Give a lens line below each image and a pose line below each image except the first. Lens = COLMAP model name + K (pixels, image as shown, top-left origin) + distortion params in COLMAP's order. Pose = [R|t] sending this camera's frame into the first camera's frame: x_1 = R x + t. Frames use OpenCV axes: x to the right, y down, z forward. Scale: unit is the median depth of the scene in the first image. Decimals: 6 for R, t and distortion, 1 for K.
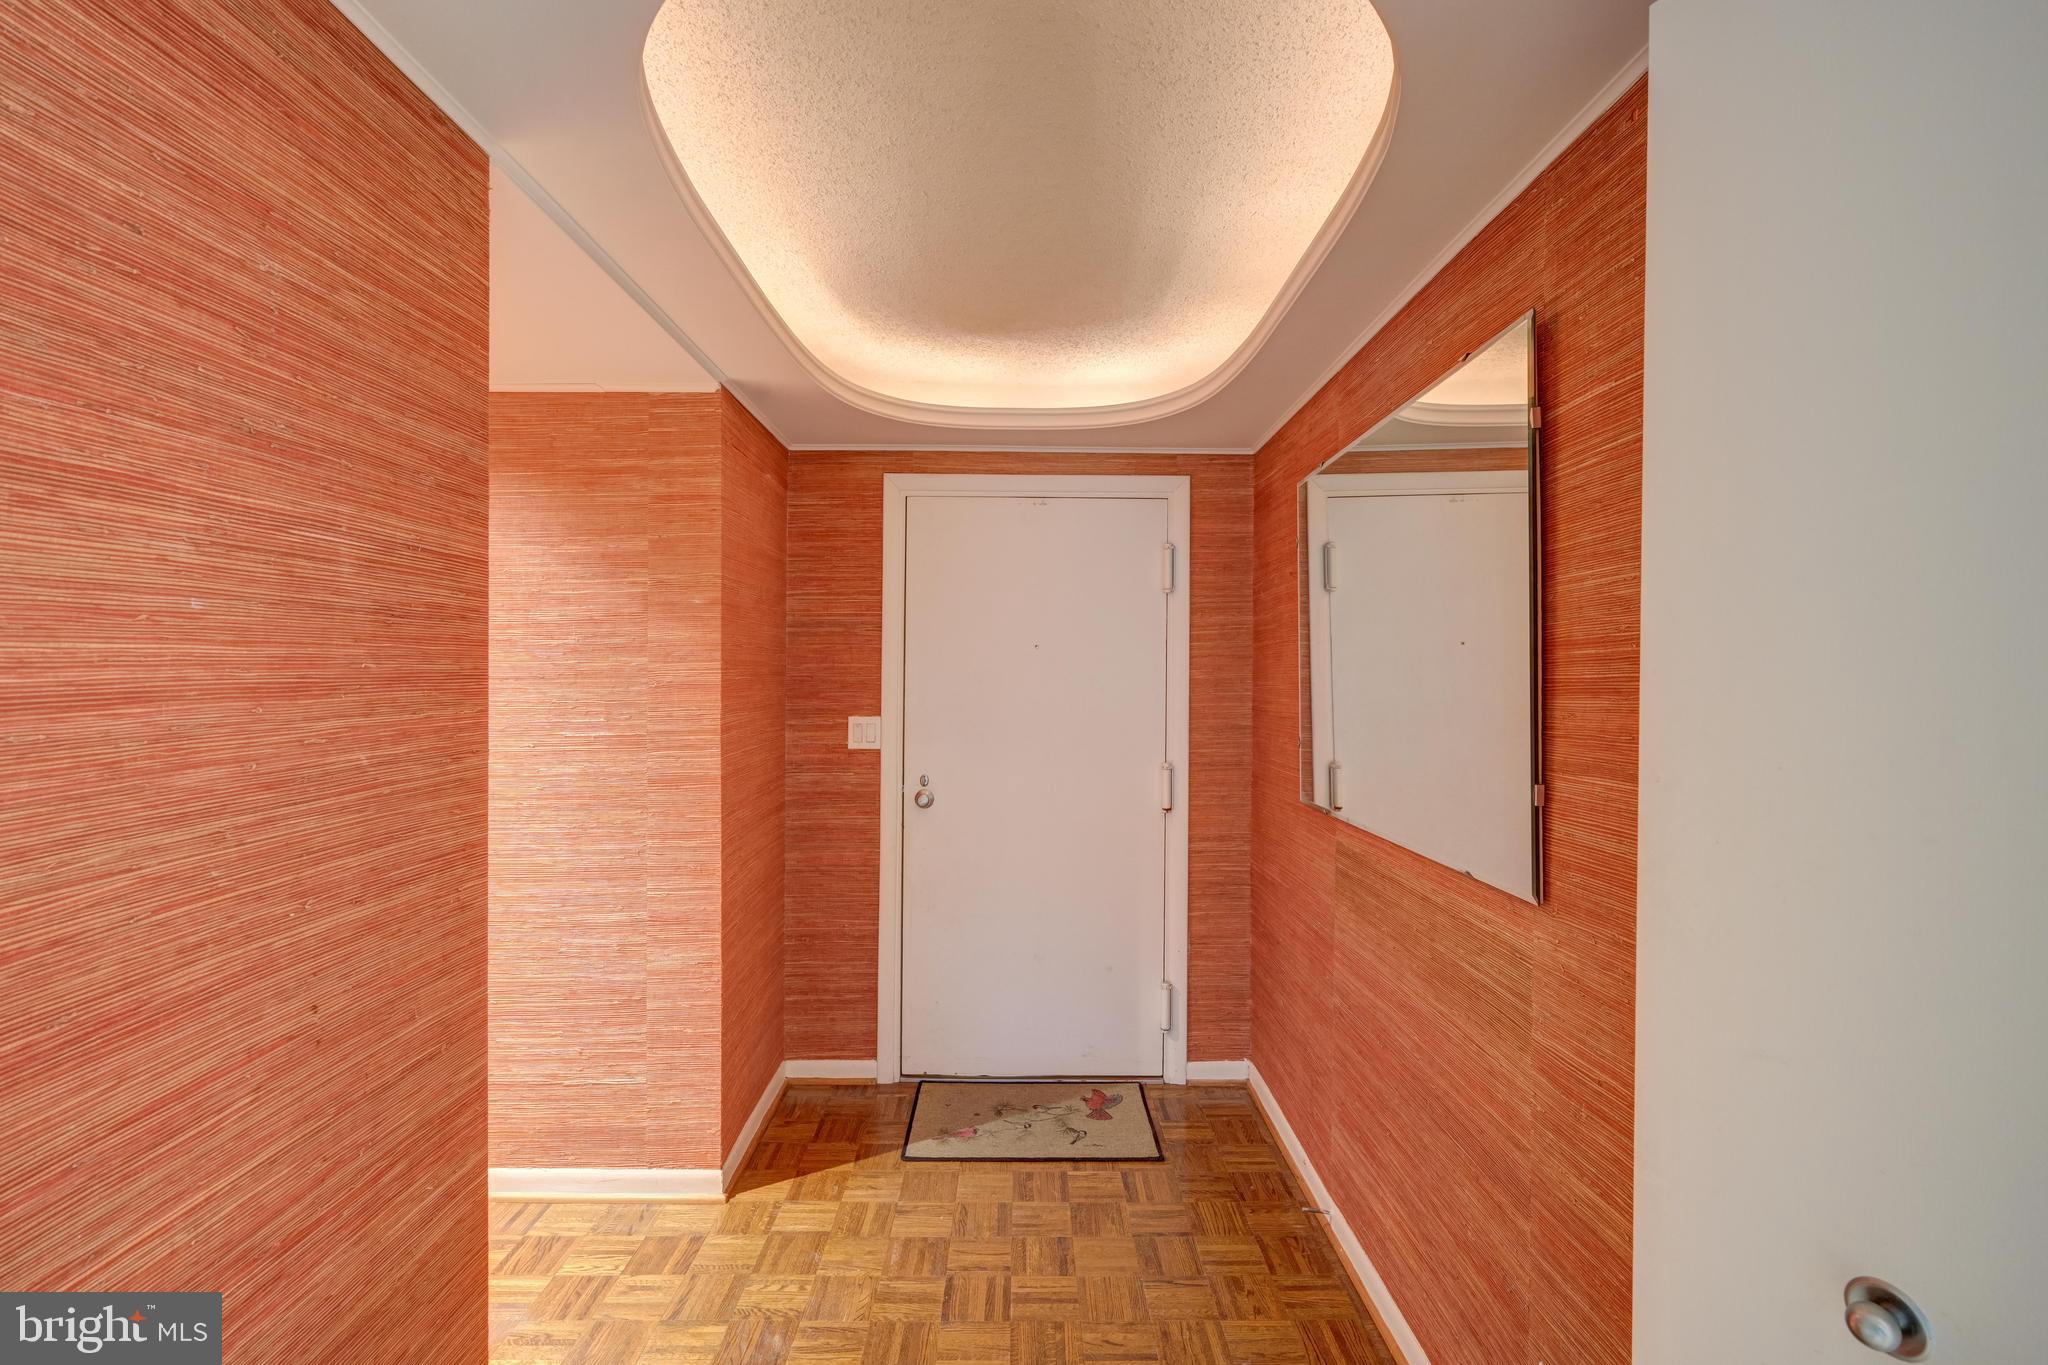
lens RADIAL K [[1098.1, 0, 1024.0], [0, 1098.1, 682.5], [0, 0, 1]] dist [0.003857, 0.000338]
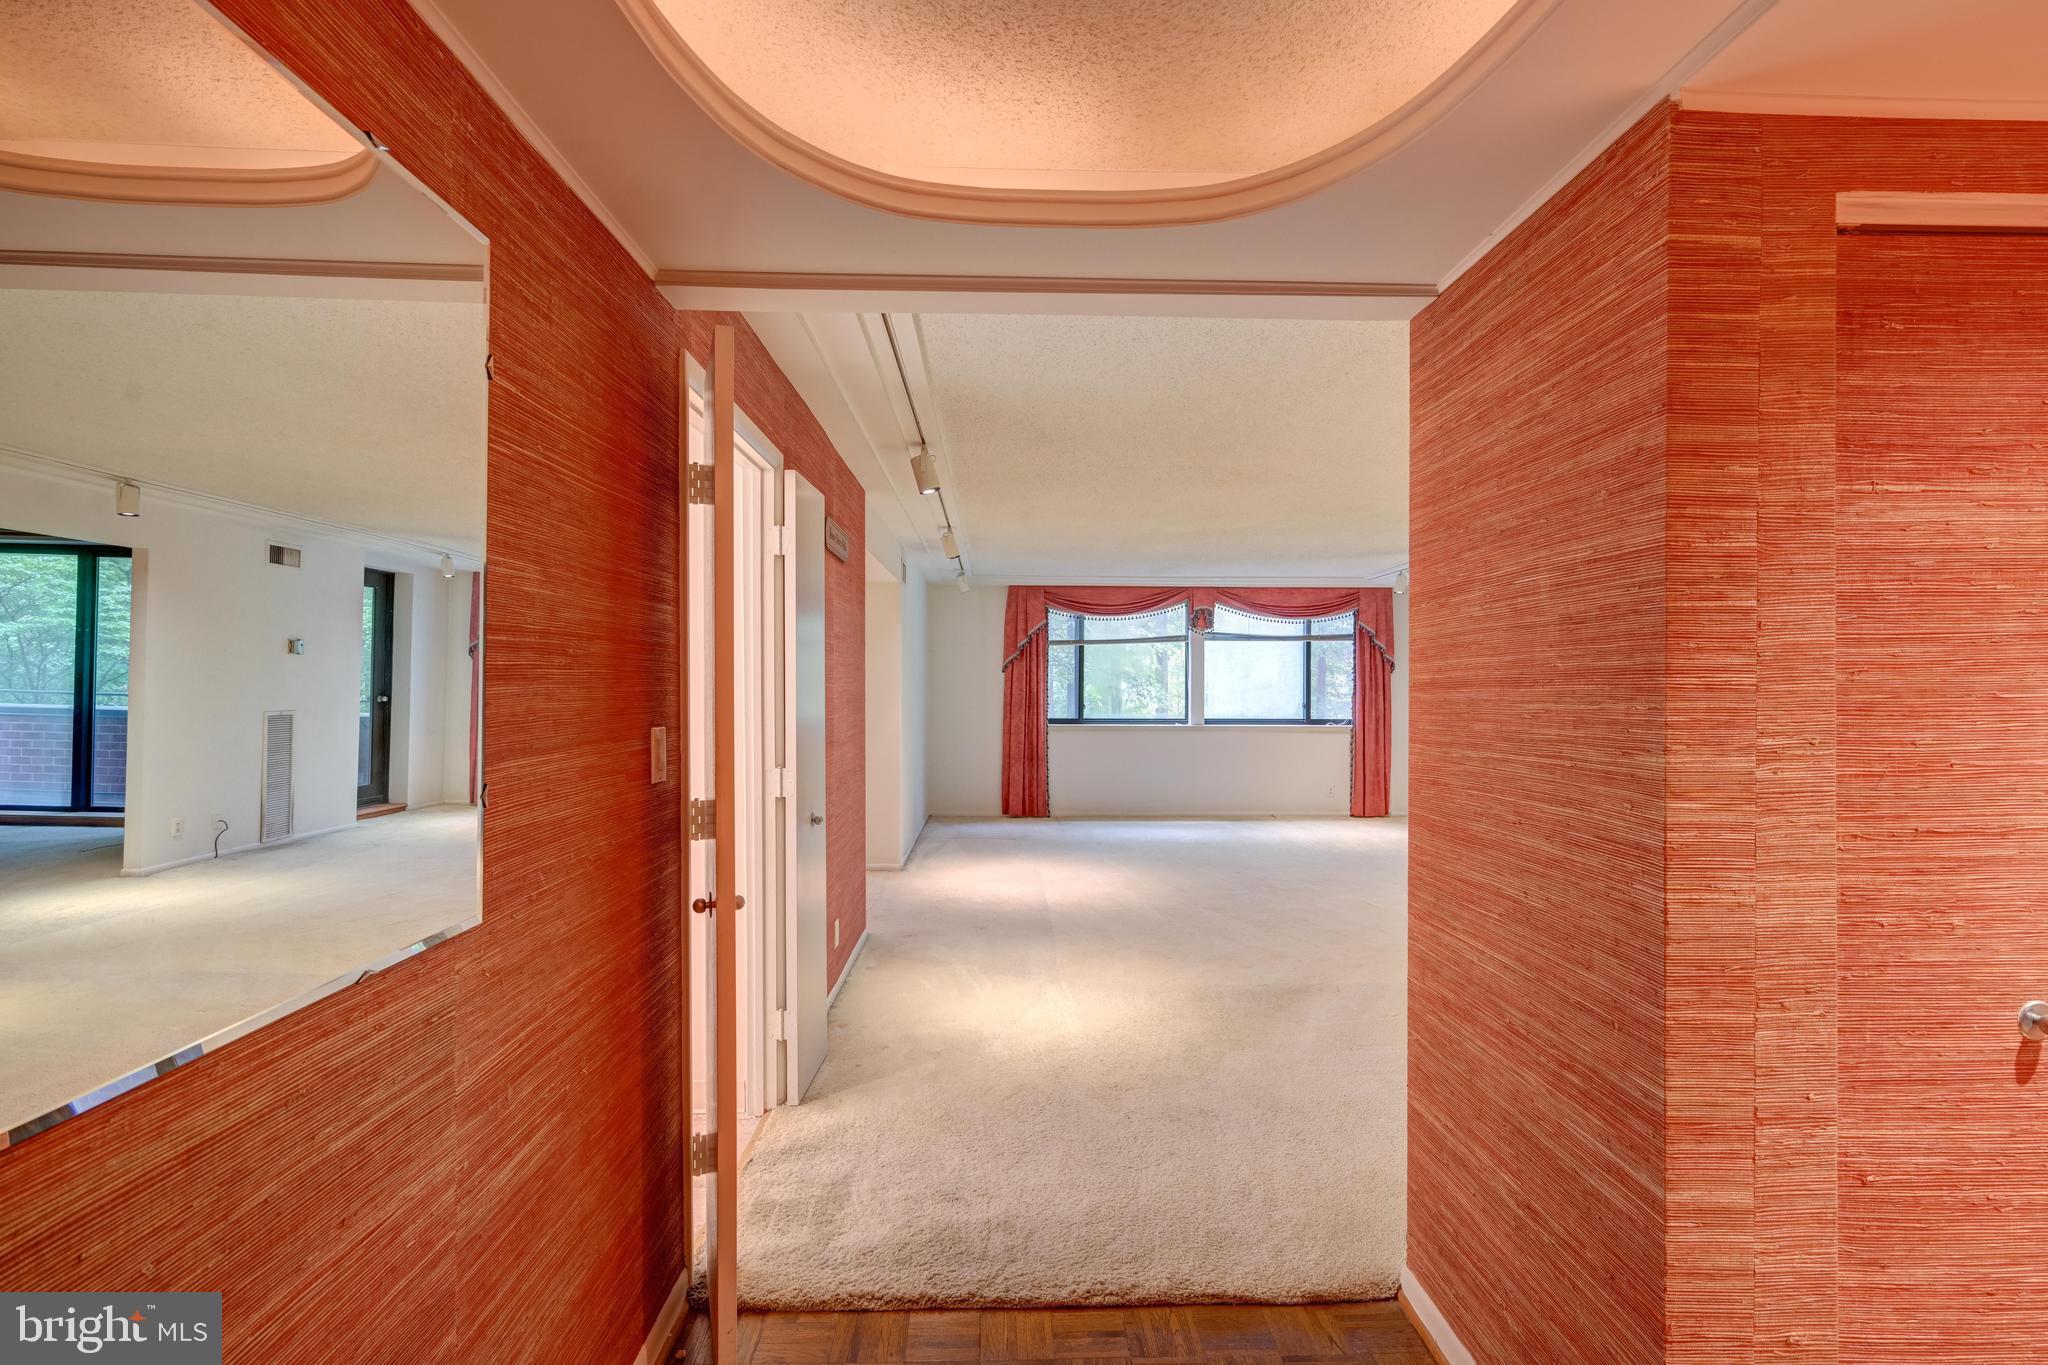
lens RADIAL K [[904.5, 0, 1010.4], [0, 904.5, 680.5], [0, 0, 1]] dist [-0.000305, 0.000555]
pose [[-0.999958, -0.008490, -0.003524, 0.060271], [-0.008511, 0.999946, 0.005900, 0.002691], [0.003474, 0.005930, -0.999976, 2.025845]]
